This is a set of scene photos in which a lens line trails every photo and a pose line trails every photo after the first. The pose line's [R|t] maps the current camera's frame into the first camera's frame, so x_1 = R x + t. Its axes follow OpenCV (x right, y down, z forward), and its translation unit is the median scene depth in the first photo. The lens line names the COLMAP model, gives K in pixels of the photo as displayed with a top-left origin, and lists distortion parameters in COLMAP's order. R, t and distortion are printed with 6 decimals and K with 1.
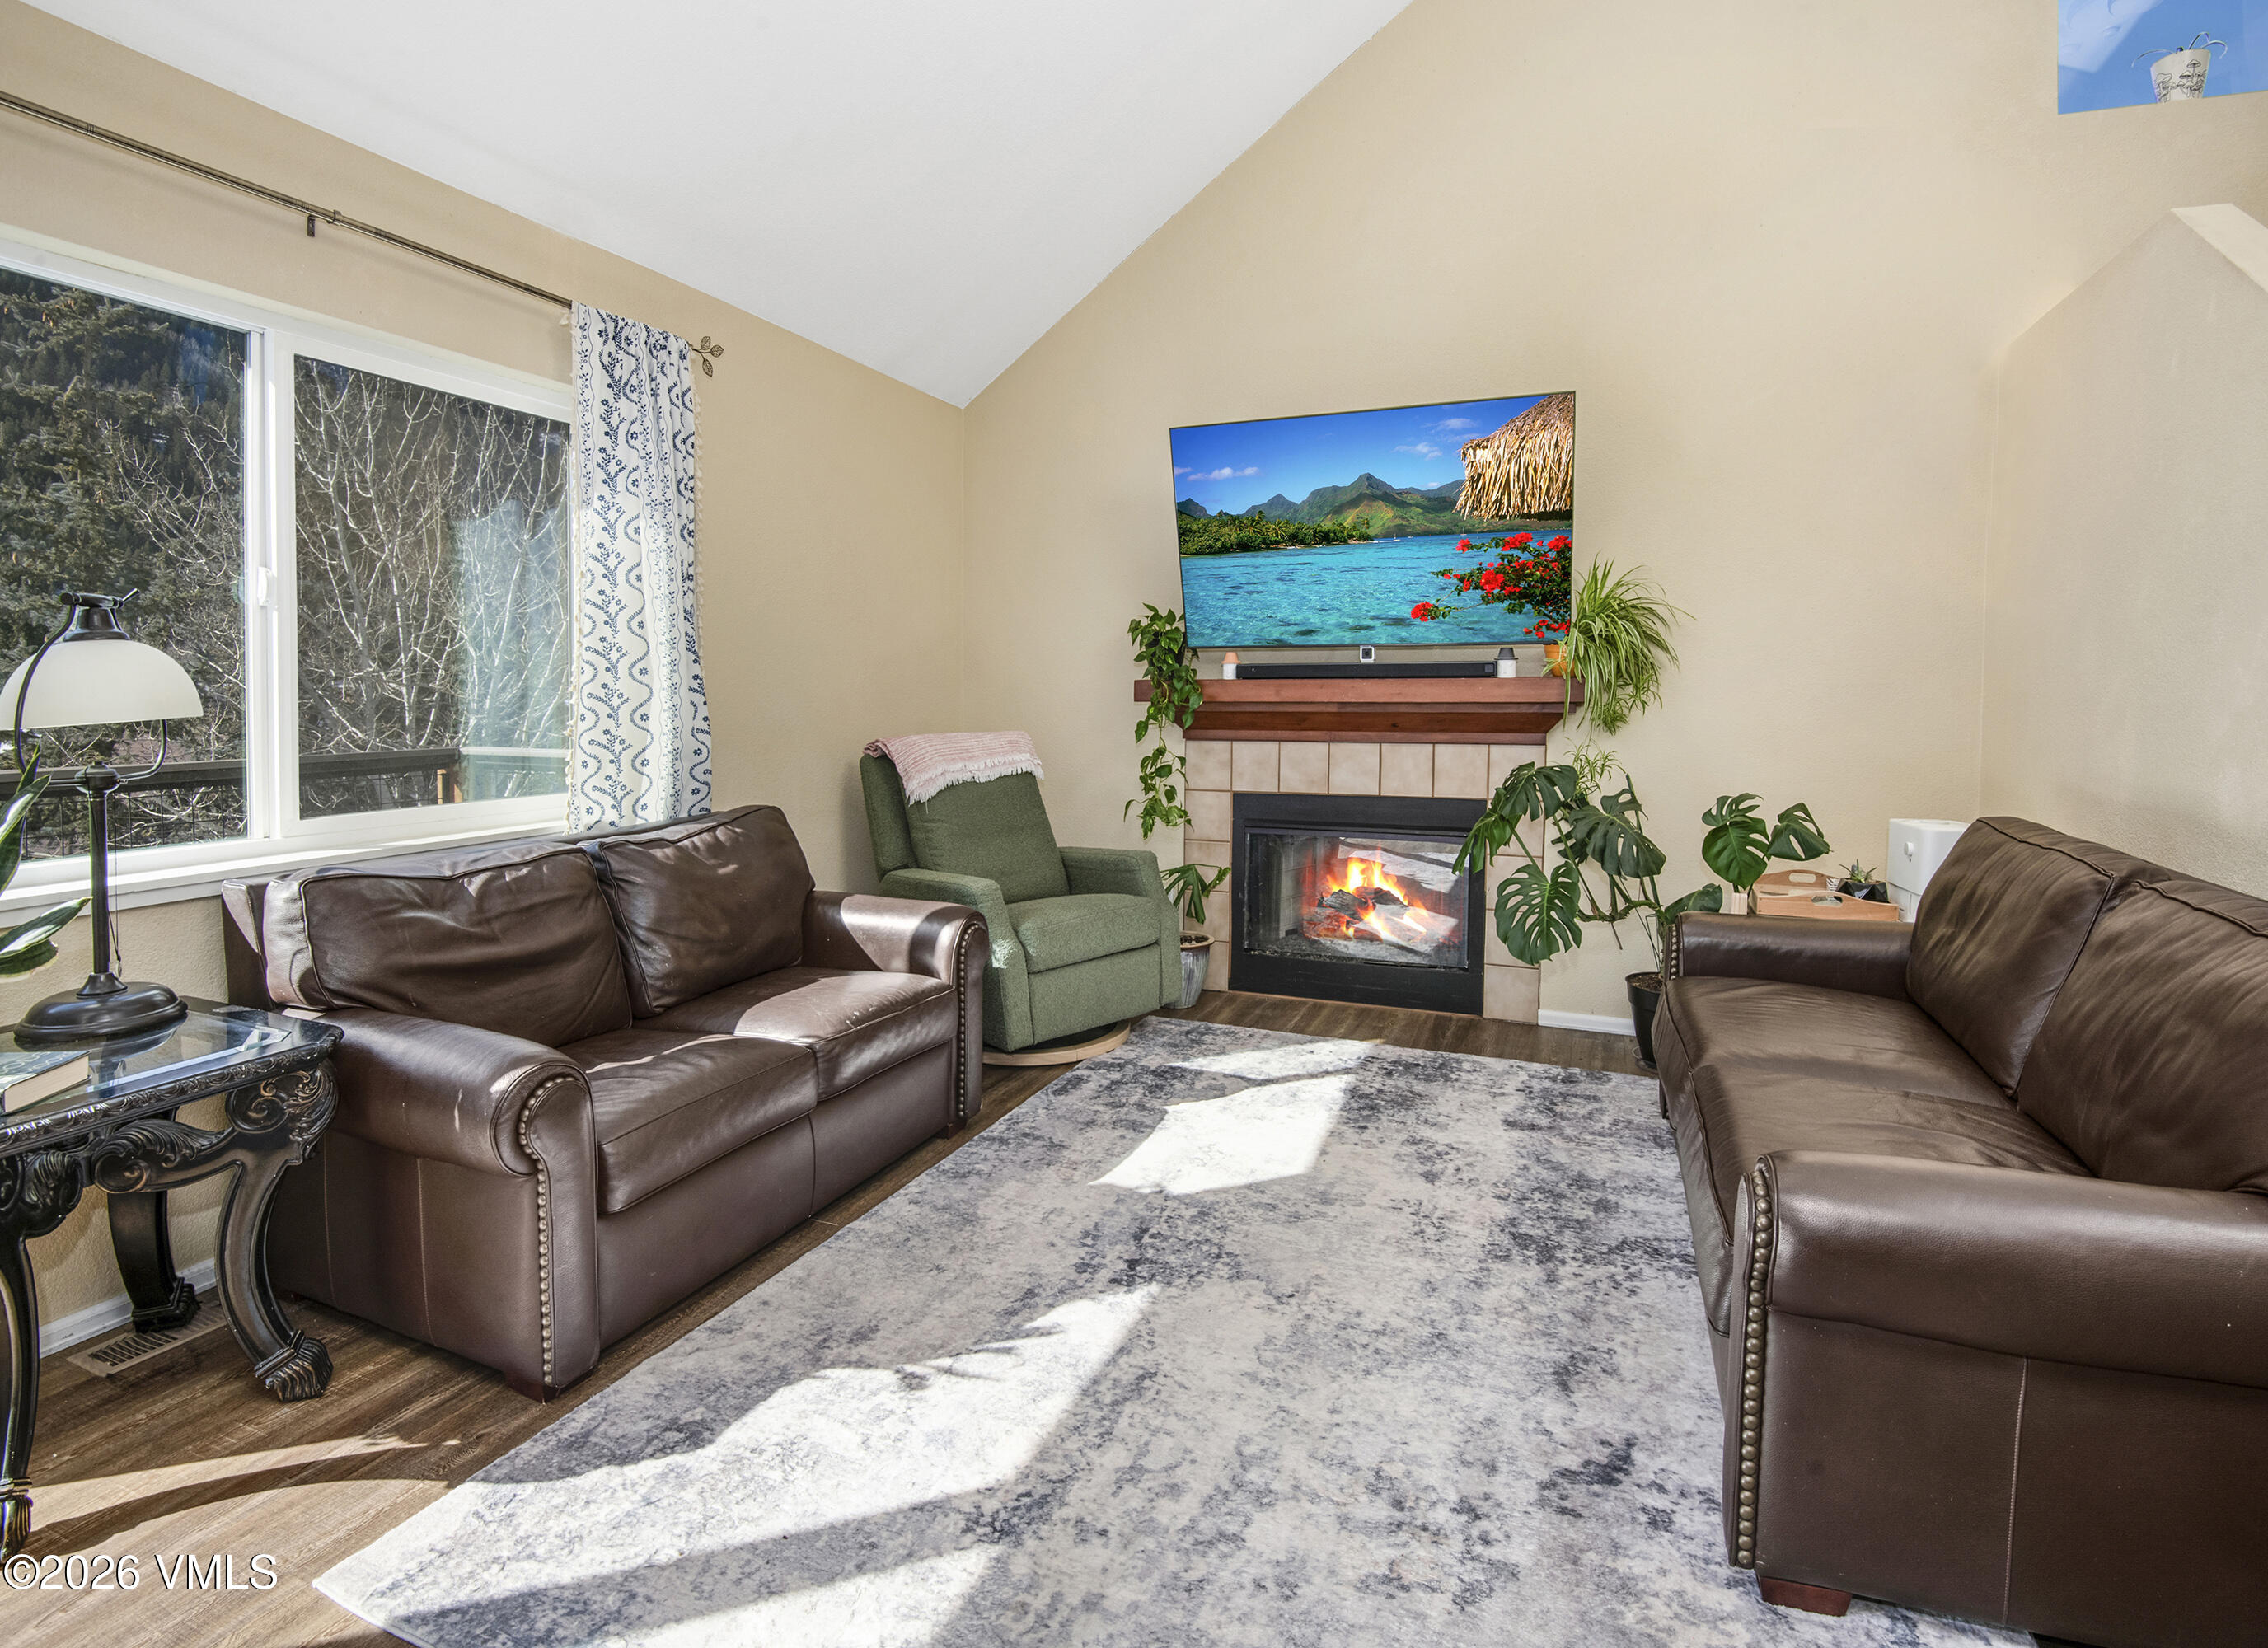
lens RADIAL K [[1078.5, 0, 1171.1], [0, 1078.5, 726.1], [0, 0, 1]] dist [-0.000720, -0.029067]
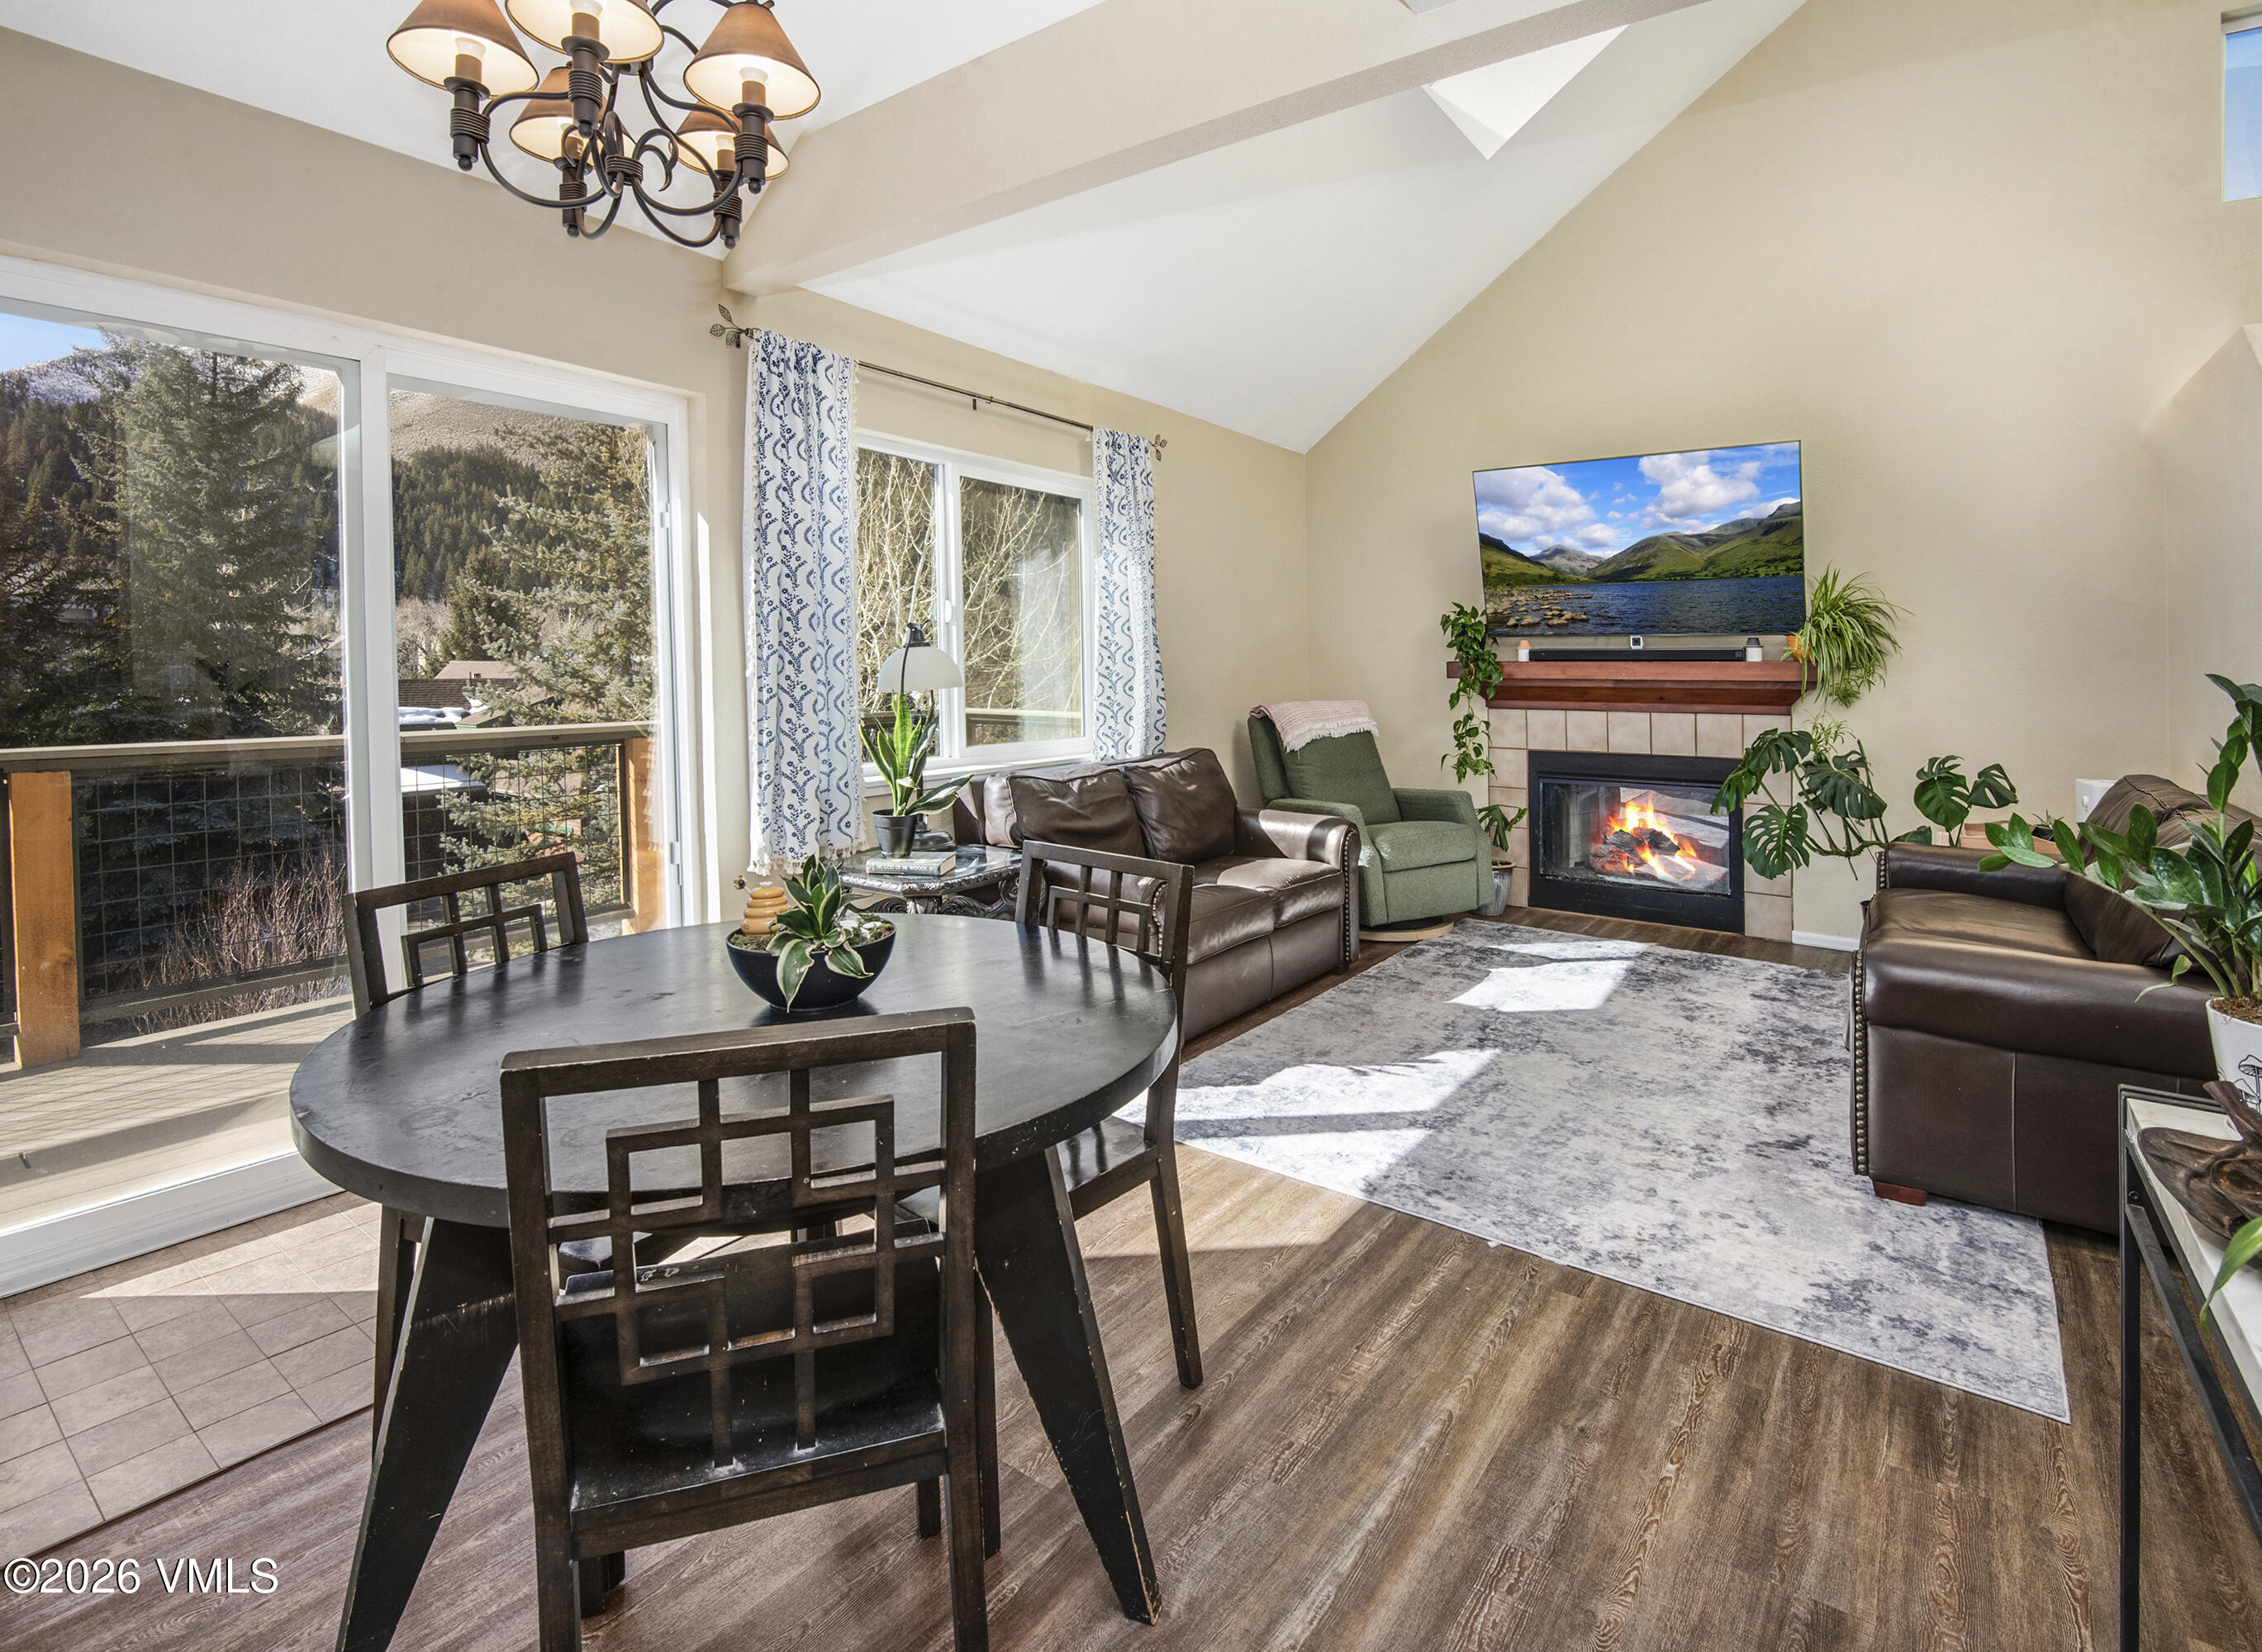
lens RADIAL K [[1066.7, 0, 1131.1], [0, 1066.7, 595.2], [0, 0, 1]] dist [-0.039836, -0.012548]
pose [[0.962341, -0.014478, -0.271460, -0.069140], [-0.010962, 0.995702, -0.091965, -0.000481], [0.271625, 0.091478, 0.958046, -0.460490]]
